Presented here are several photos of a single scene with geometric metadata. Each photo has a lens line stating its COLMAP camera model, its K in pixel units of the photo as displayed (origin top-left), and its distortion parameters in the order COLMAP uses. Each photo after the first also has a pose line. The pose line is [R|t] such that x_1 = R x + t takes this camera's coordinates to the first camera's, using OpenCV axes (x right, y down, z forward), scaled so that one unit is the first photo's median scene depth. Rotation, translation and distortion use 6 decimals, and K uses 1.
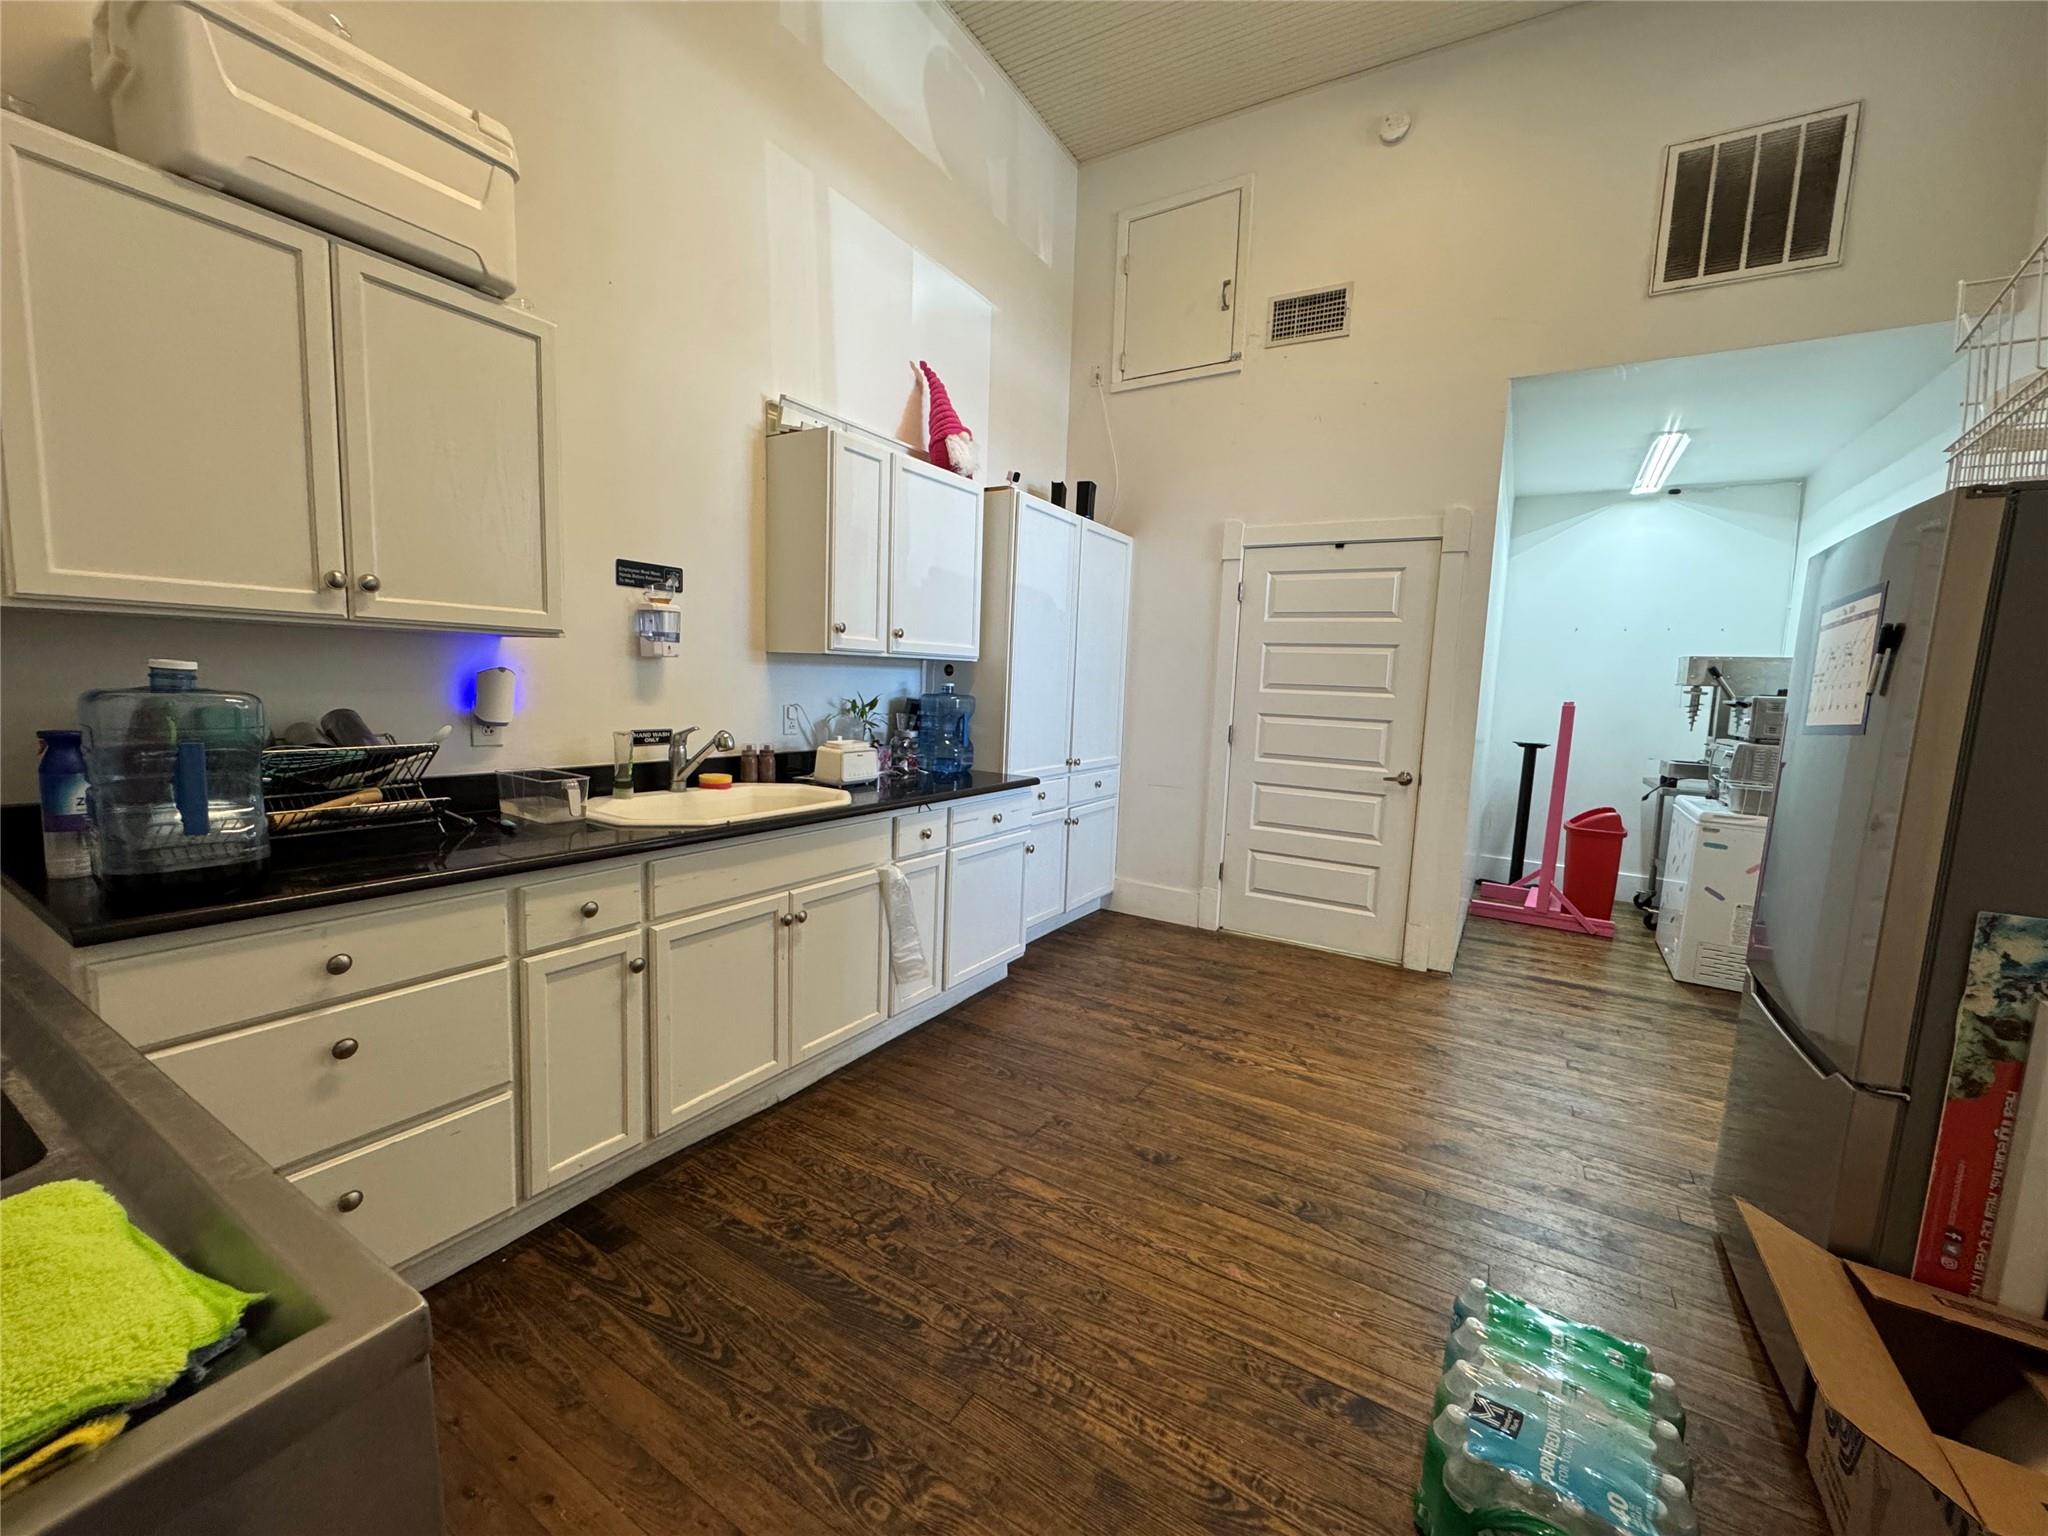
lens RADIAL K [[815.3, 0, 1024.0], [0, 815.3, 768.3], [0, 0, 1]] dist [-0.004909, 0.000962]
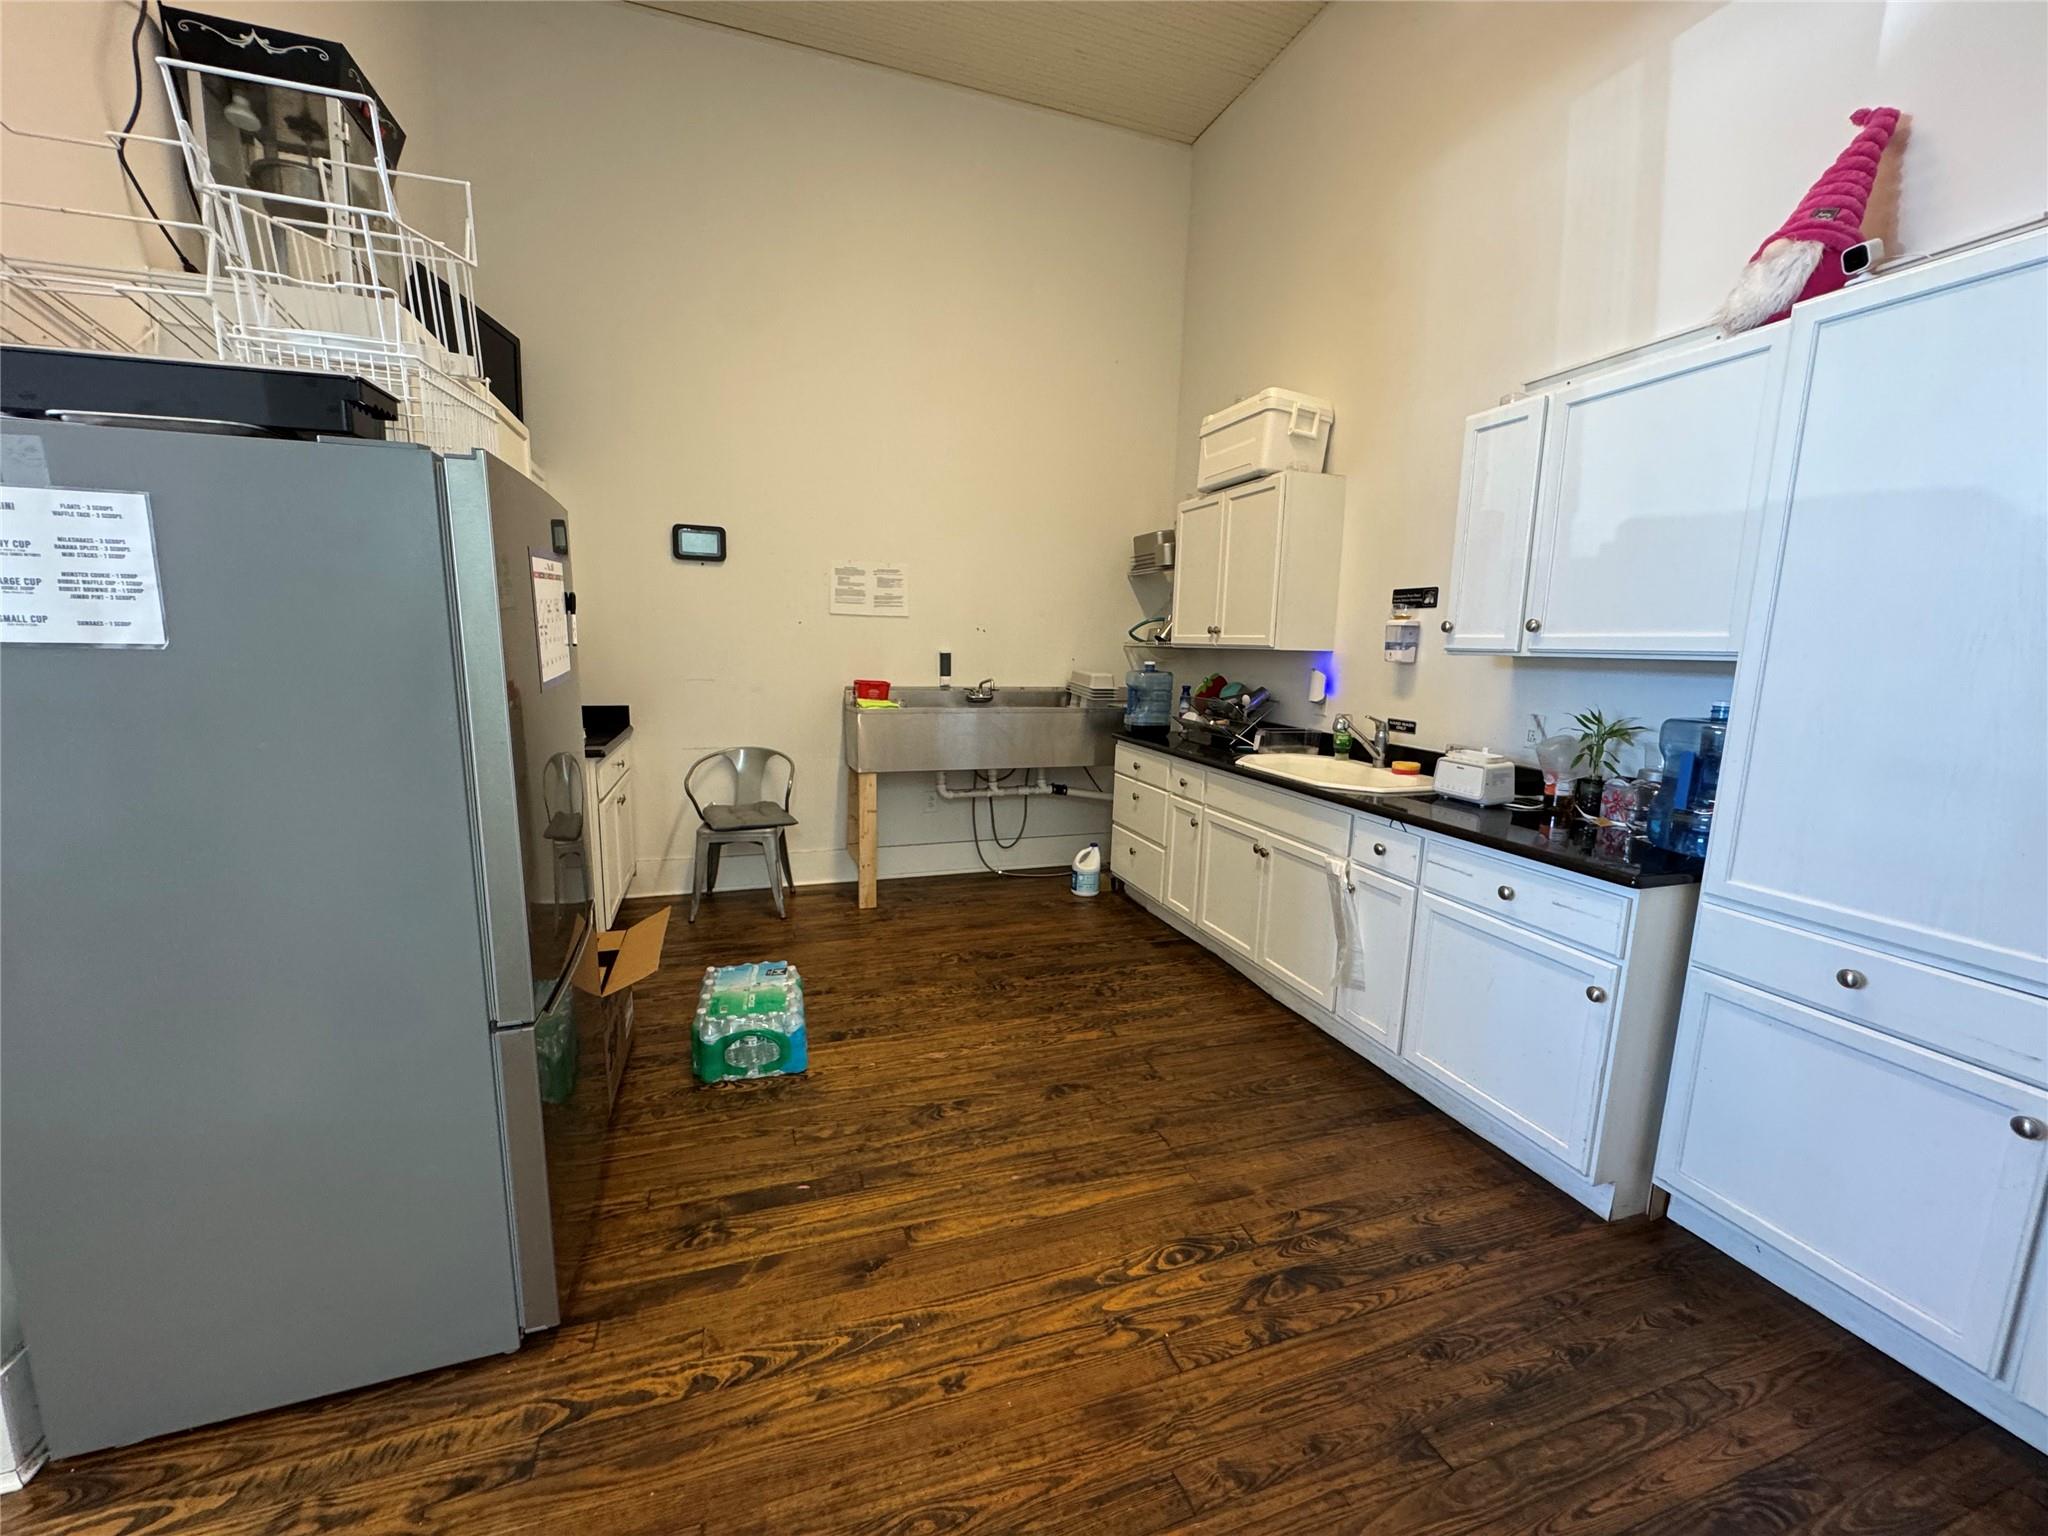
lens RADIAL K [[815.3, 0, 1020.4], [0, 815.3, 774.9], [0, 0, 1]] dist [-0.004909, 0.000962]
pose [[-0.635431, 0.072827, -0.768716, 0.937800], [-0.133370, 0.970228, 0.202163, -0.147665], [0.760552, 0.230985, -0.606800, 1.399390]]
